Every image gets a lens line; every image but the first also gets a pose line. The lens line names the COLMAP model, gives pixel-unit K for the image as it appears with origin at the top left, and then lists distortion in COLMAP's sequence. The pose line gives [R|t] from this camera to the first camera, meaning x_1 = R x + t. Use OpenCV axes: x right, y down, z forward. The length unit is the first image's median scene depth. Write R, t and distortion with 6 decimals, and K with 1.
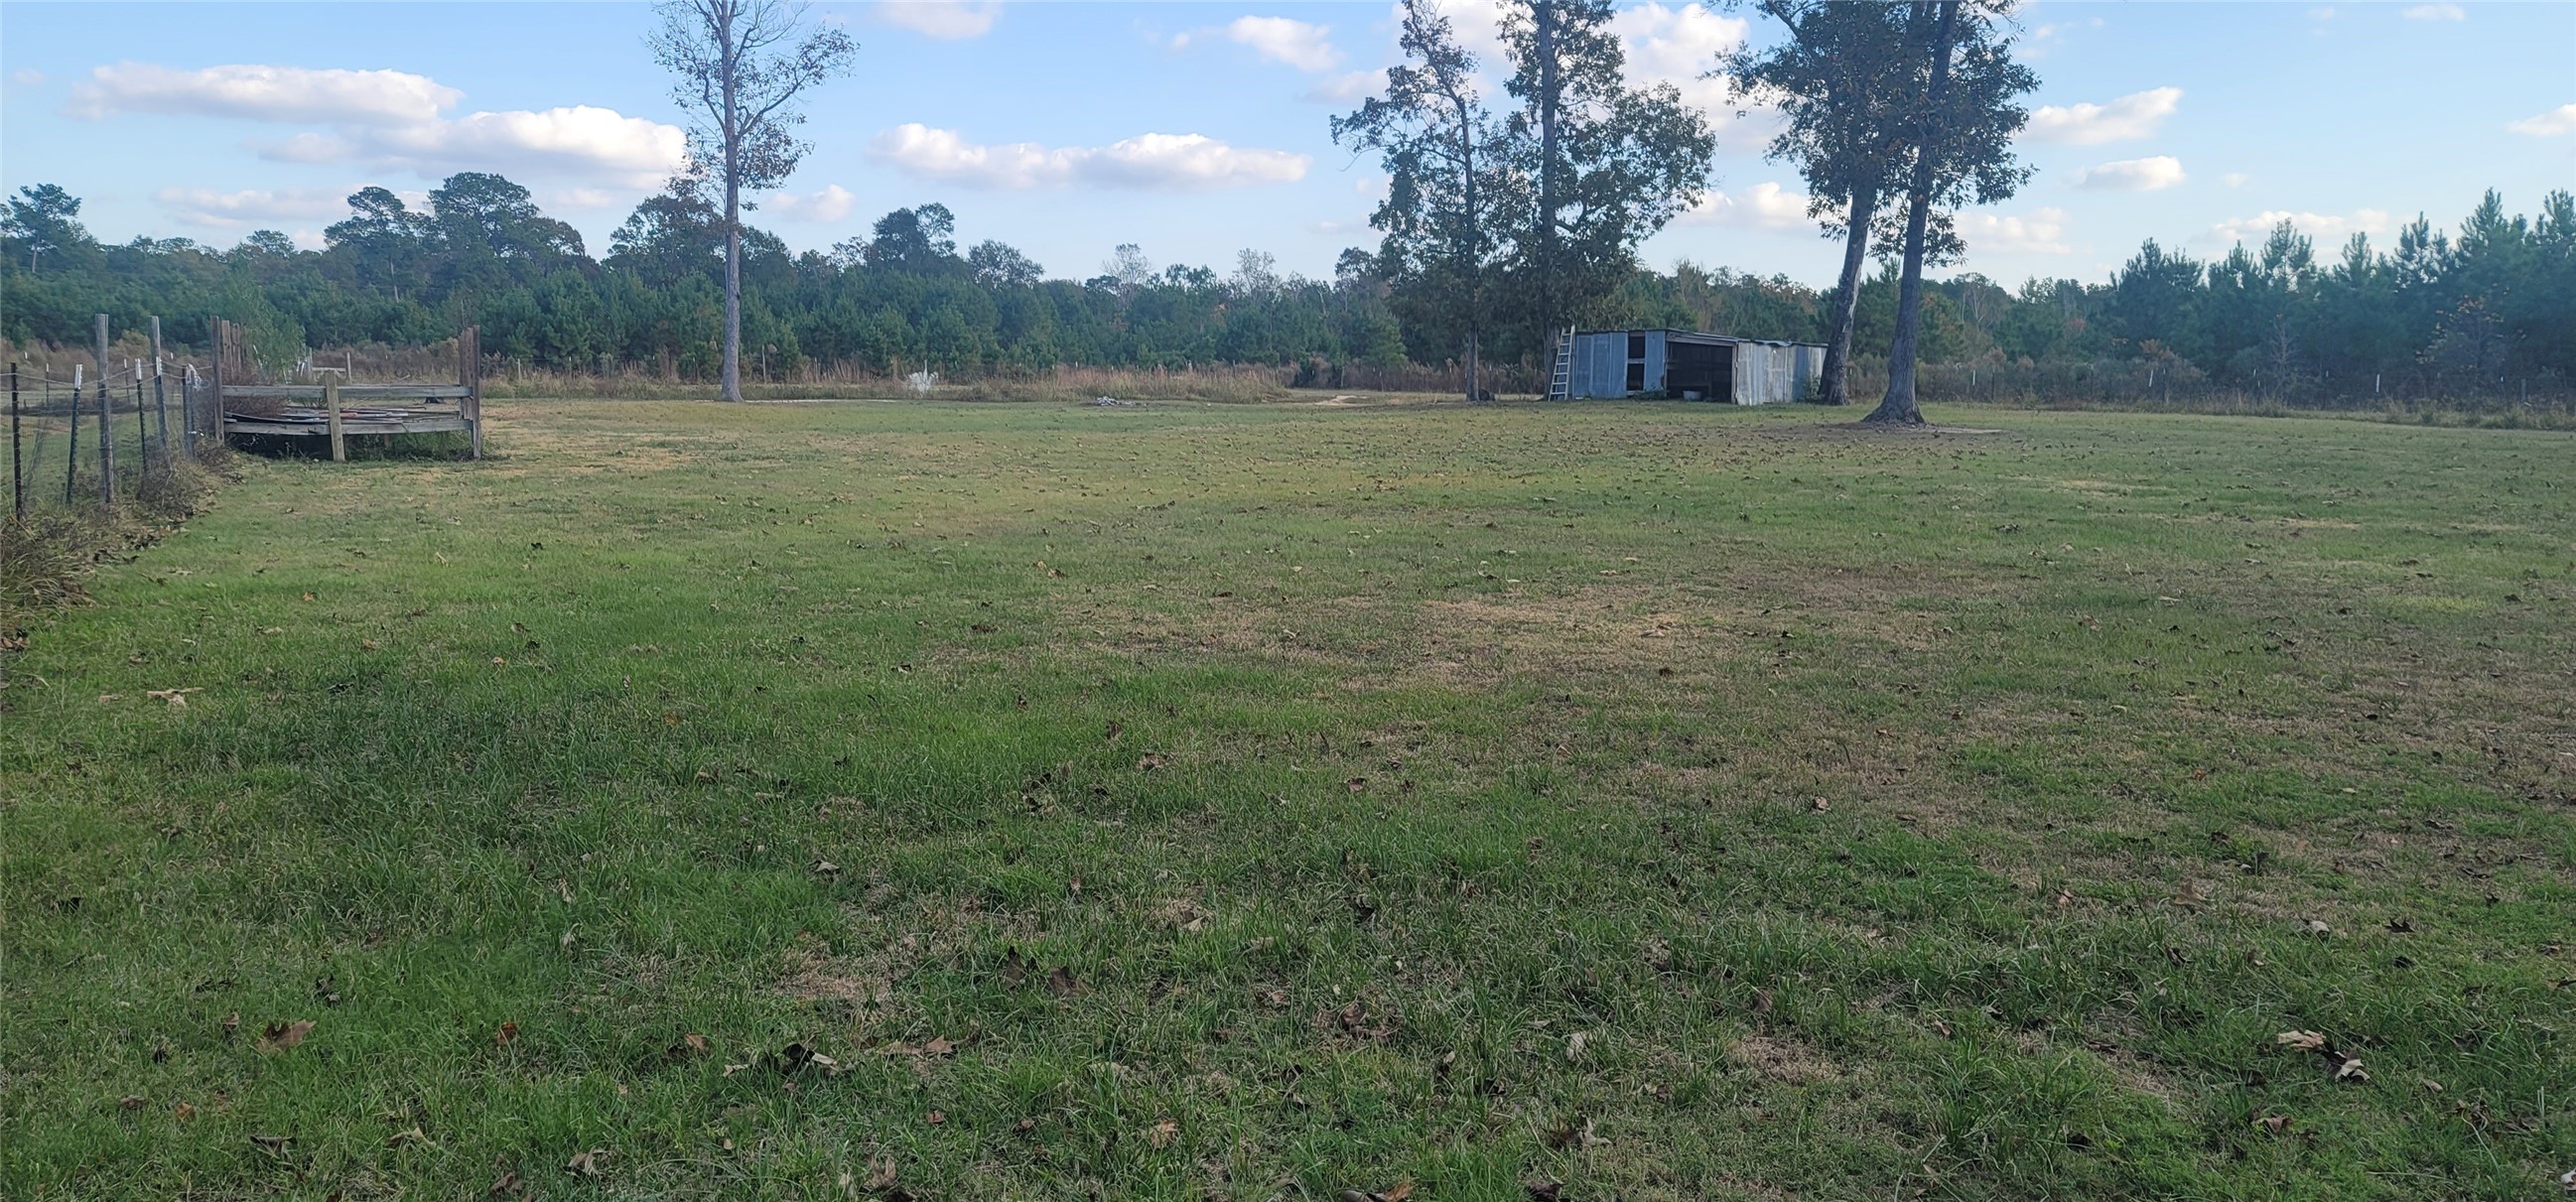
lens RADIAL K [[1893.4, 0, 1289.3], [0, 1893.4, 617.1], [0, 0, 1]] dist [0.077898, -0.062631]
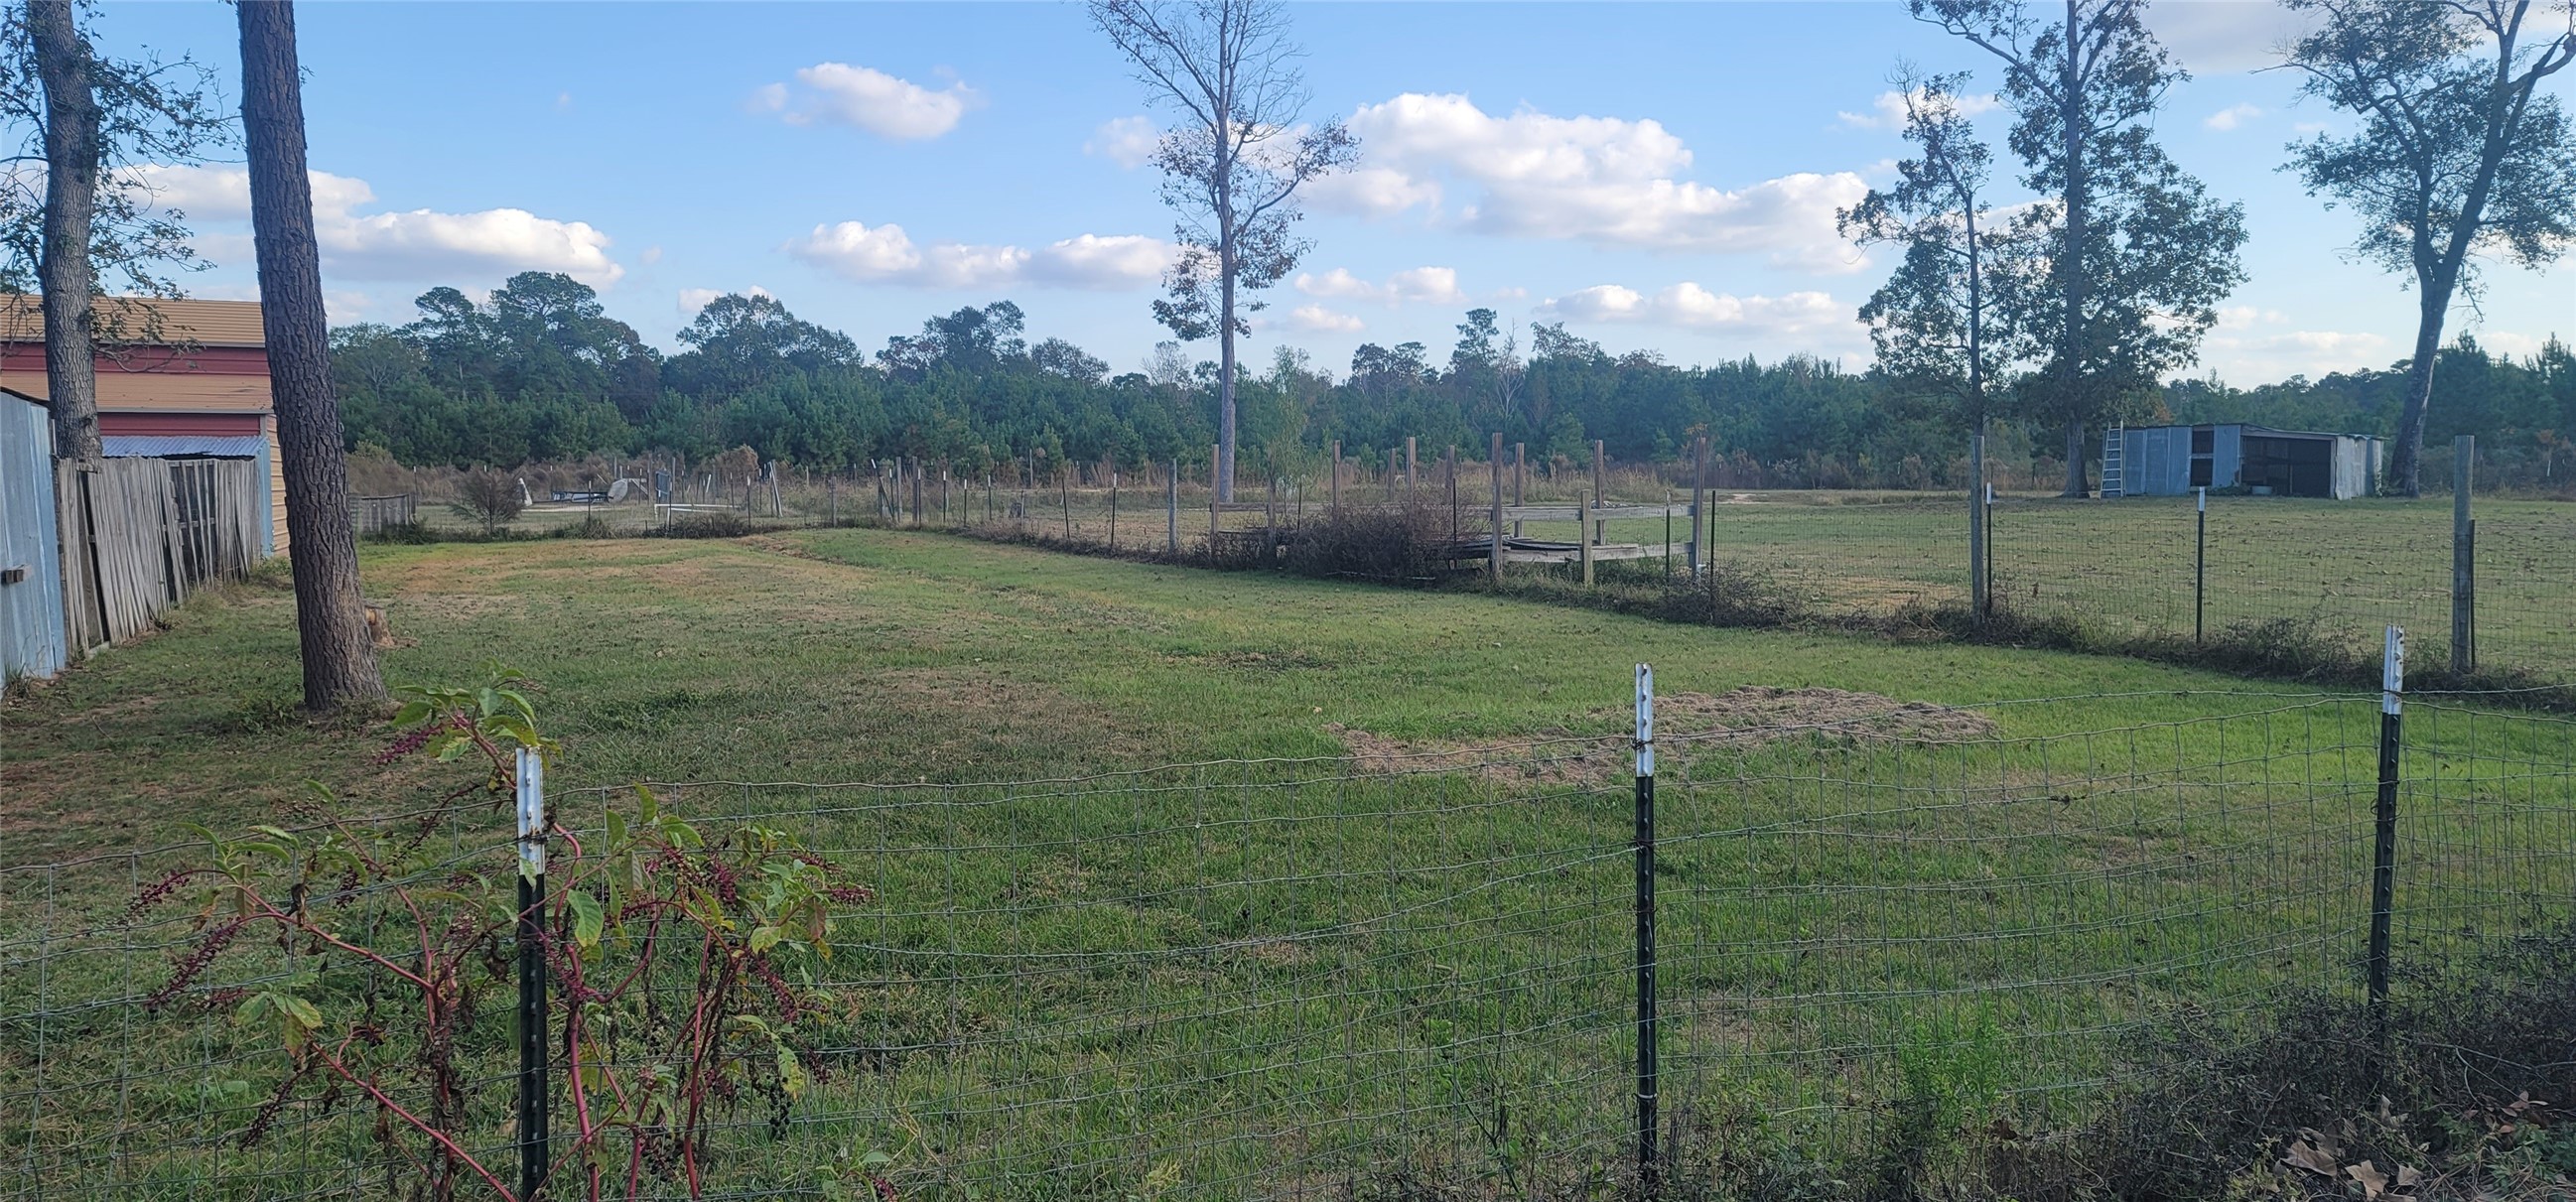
lens RADIAL K [[1893.4, 0, 1291.9], [0, 1893.4, 584.3], [0, 0, 1]] dist [0.077898, -0.062631]
pose [[0.995532, -0.016045, 0.093048, -0.149052], [0.022147, 0.997645, -0.064920, -0.006321], [-0.091787, 0.066690, 0.993543, 0.029159]]
